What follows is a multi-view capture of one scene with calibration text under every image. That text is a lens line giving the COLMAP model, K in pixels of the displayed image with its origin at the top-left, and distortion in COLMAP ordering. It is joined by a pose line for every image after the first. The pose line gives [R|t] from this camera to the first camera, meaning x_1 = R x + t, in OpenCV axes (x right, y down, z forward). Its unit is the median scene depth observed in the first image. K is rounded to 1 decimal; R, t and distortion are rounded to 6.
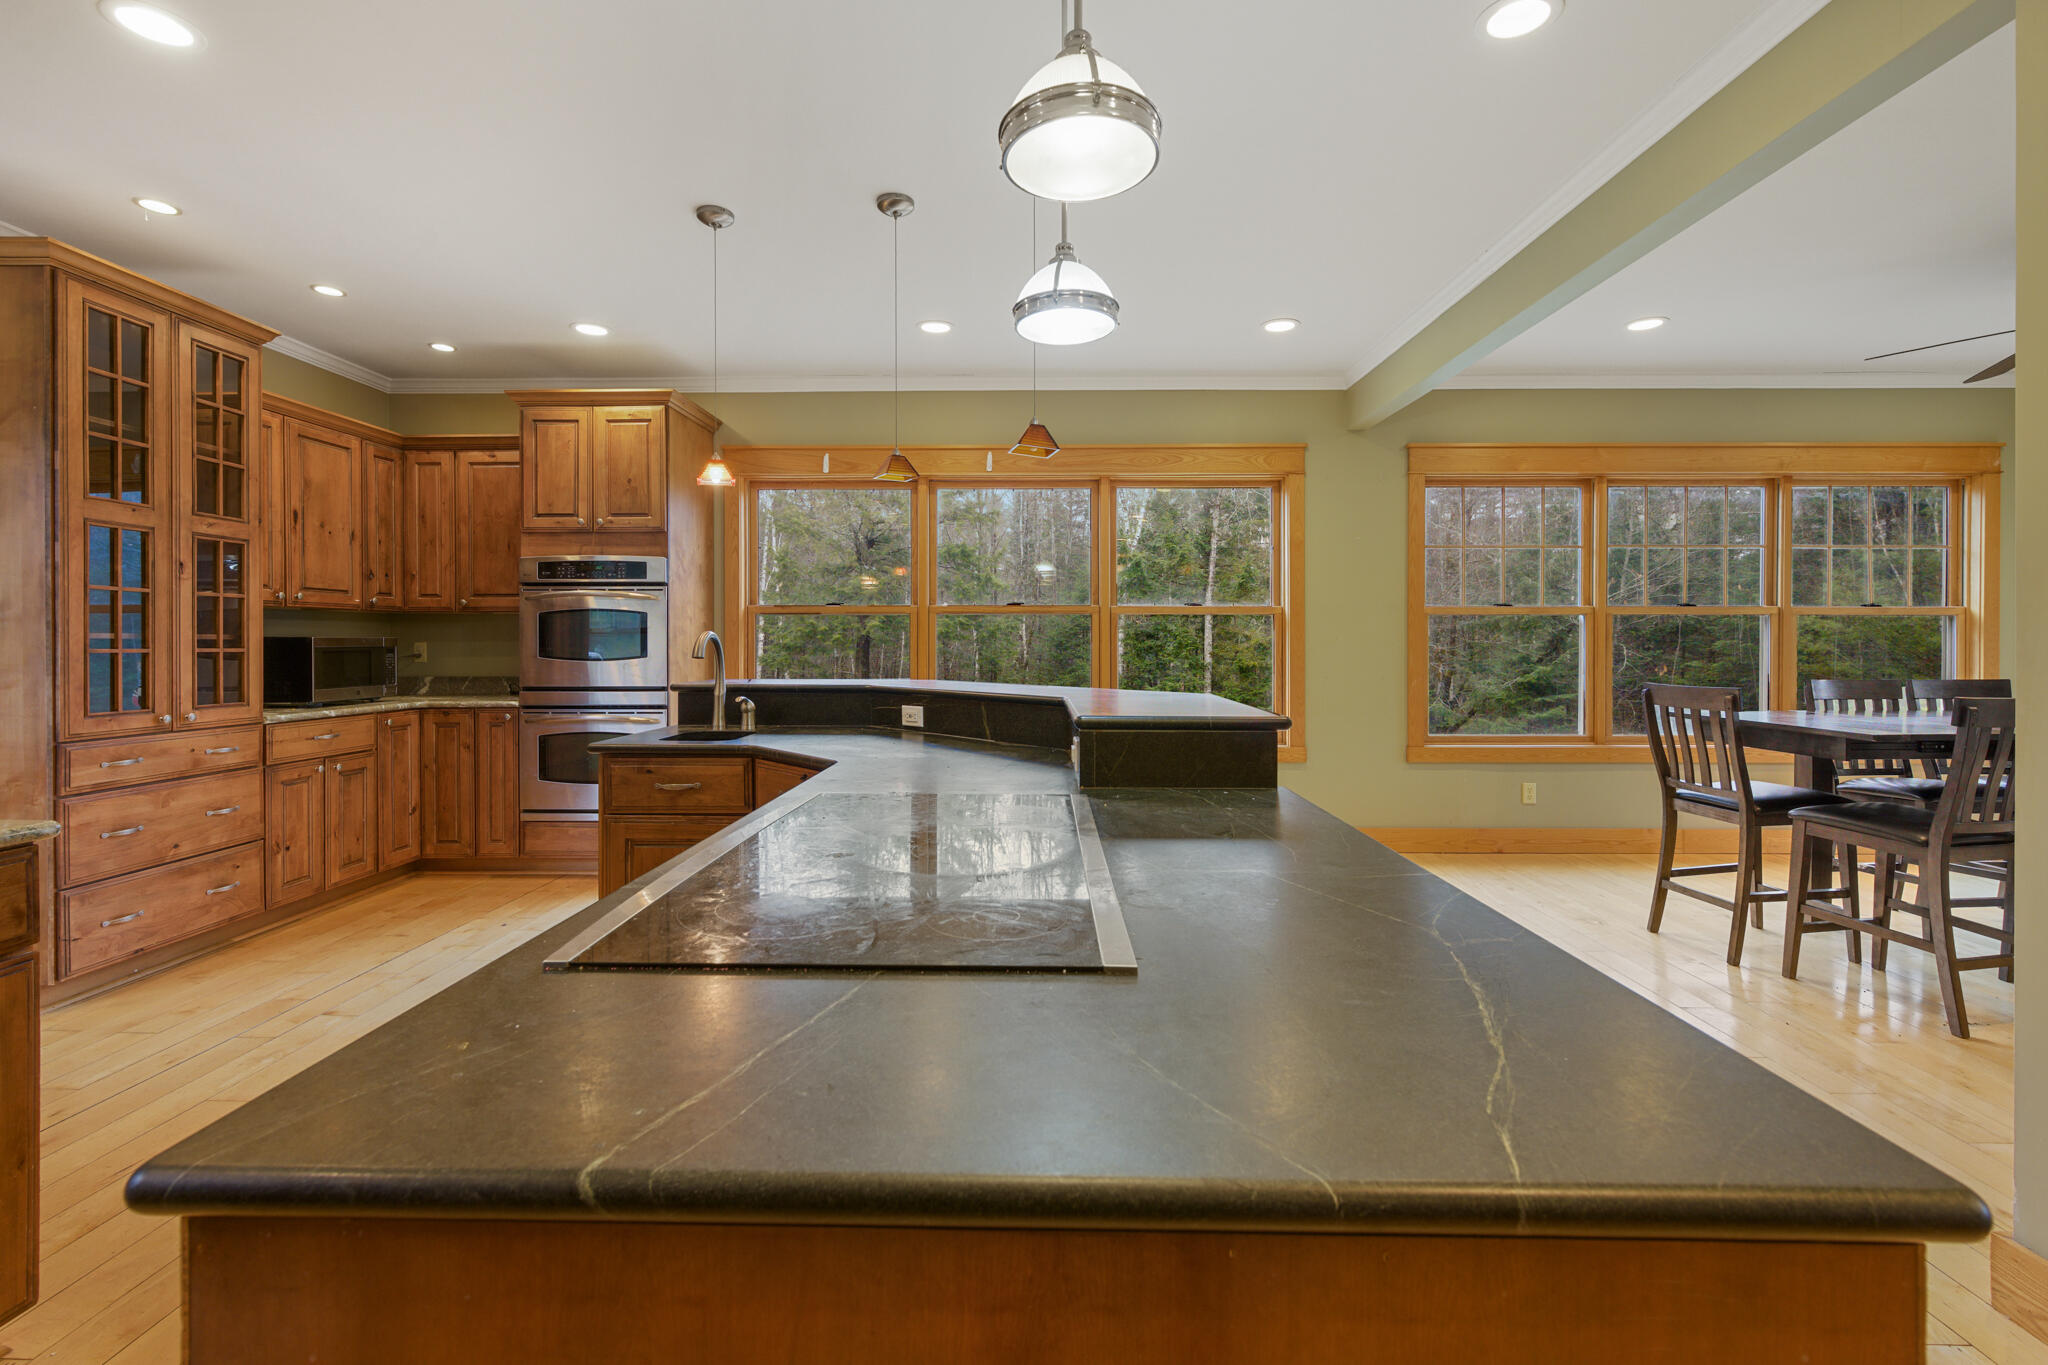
lens RADIAL K [[894.2, 0, 1030.6], [0, 894.2, 634.5], [0, 0, 1]] dist [-0.000014, 0.000313]
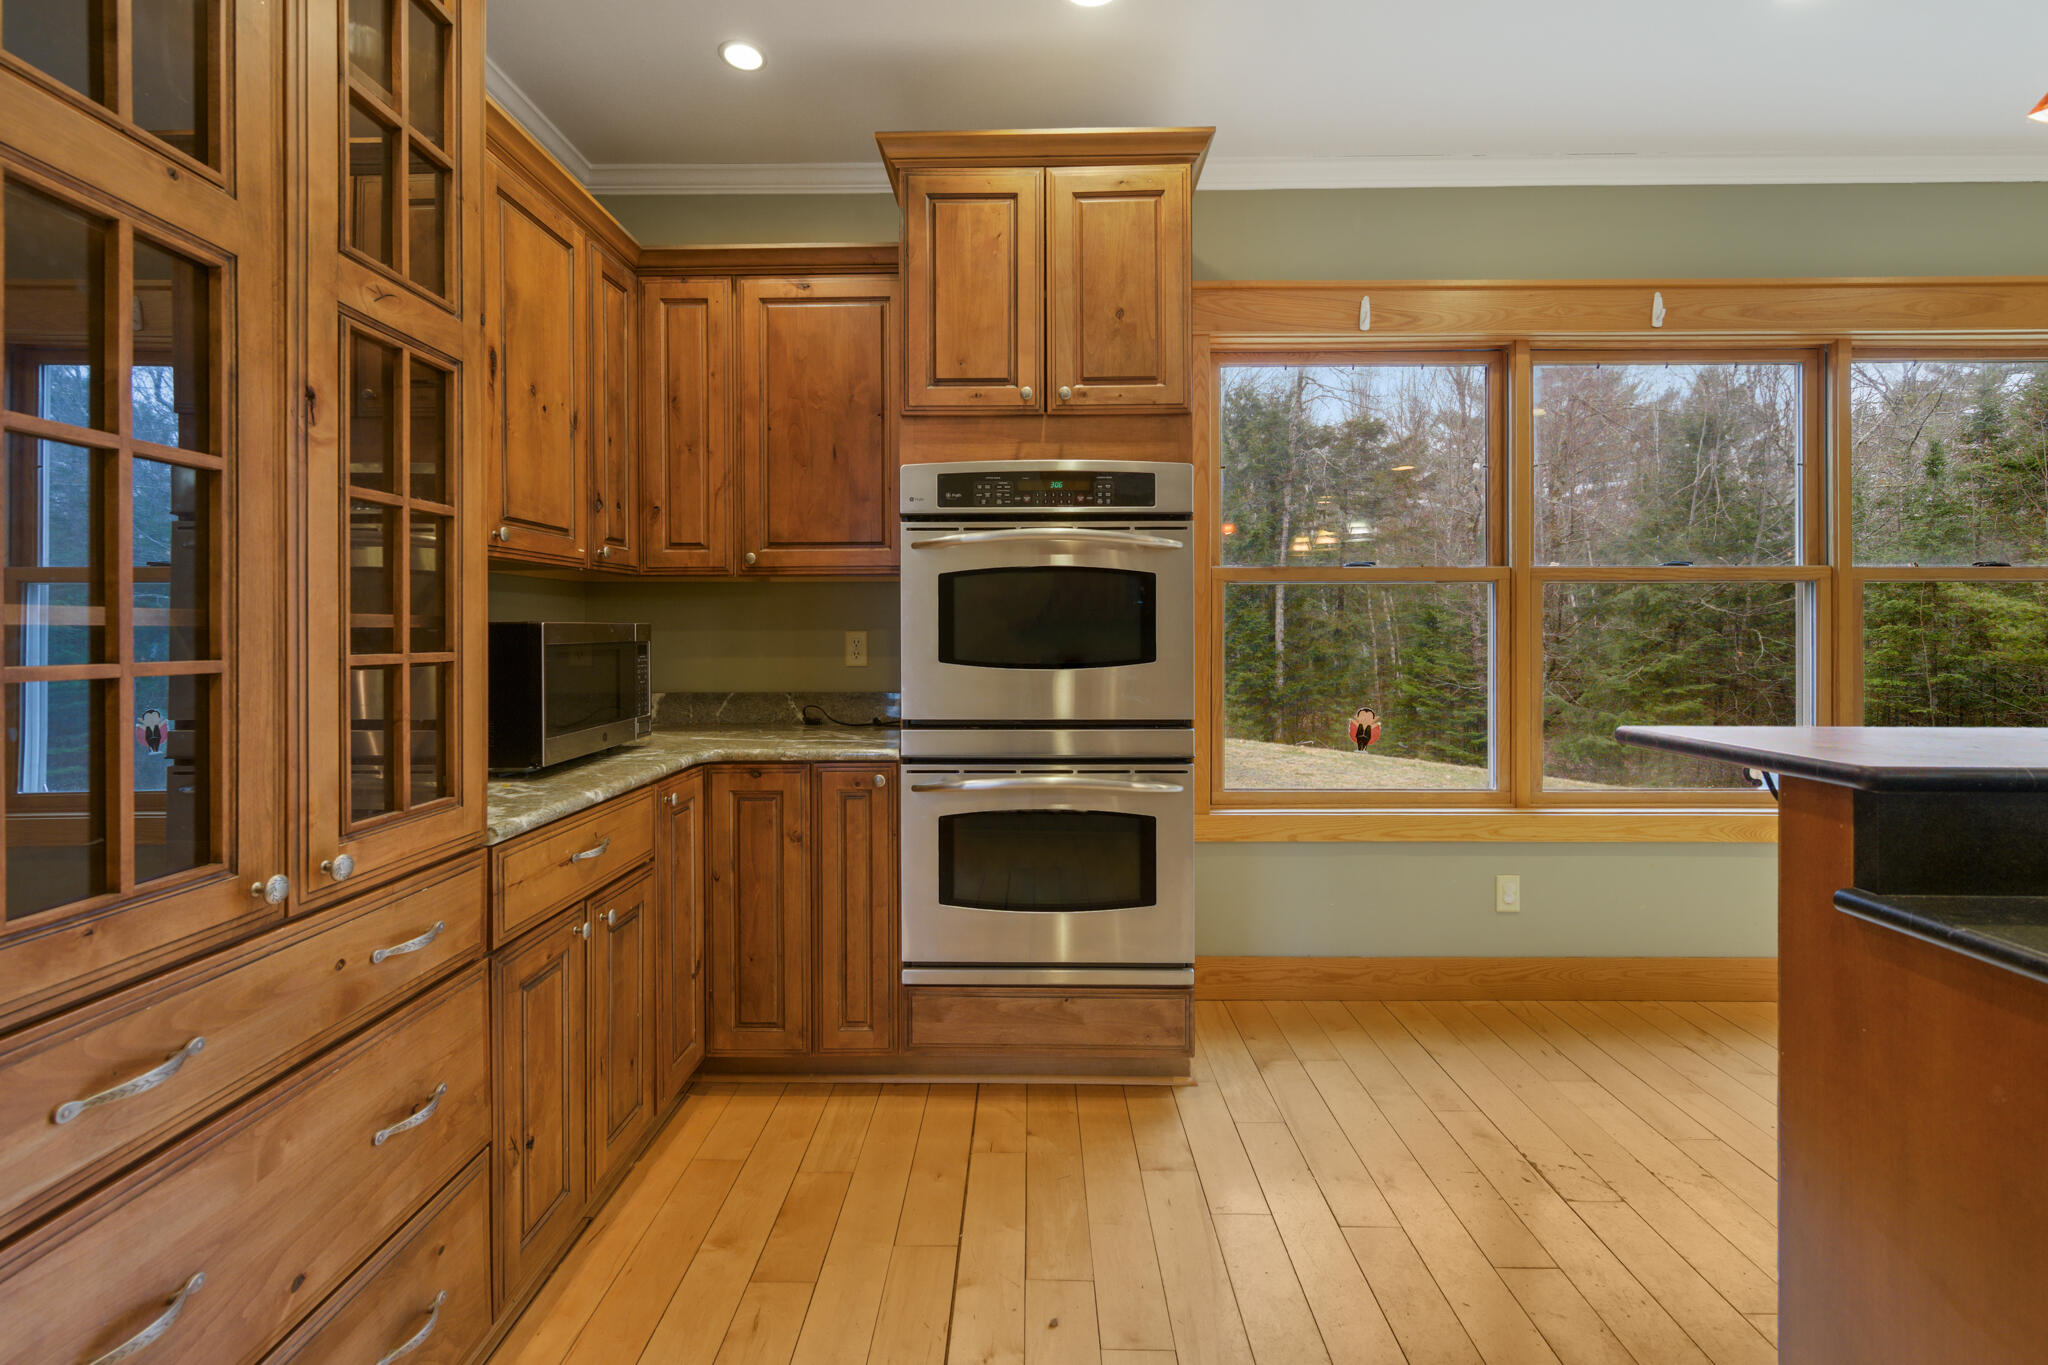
lens RADIAL K [[898.2, 0, 1022.9], [0, 898.2, 618.6], [0, 0, 1]] dist [0.000315, -0.000377]
pose [[0.999991, -0.002726, 0.003102, -0.504654], [0.002737, 0.999990, -0.003600, 0.002955], [-0.003092, 0.003609, 0.999989, 0.491208]]
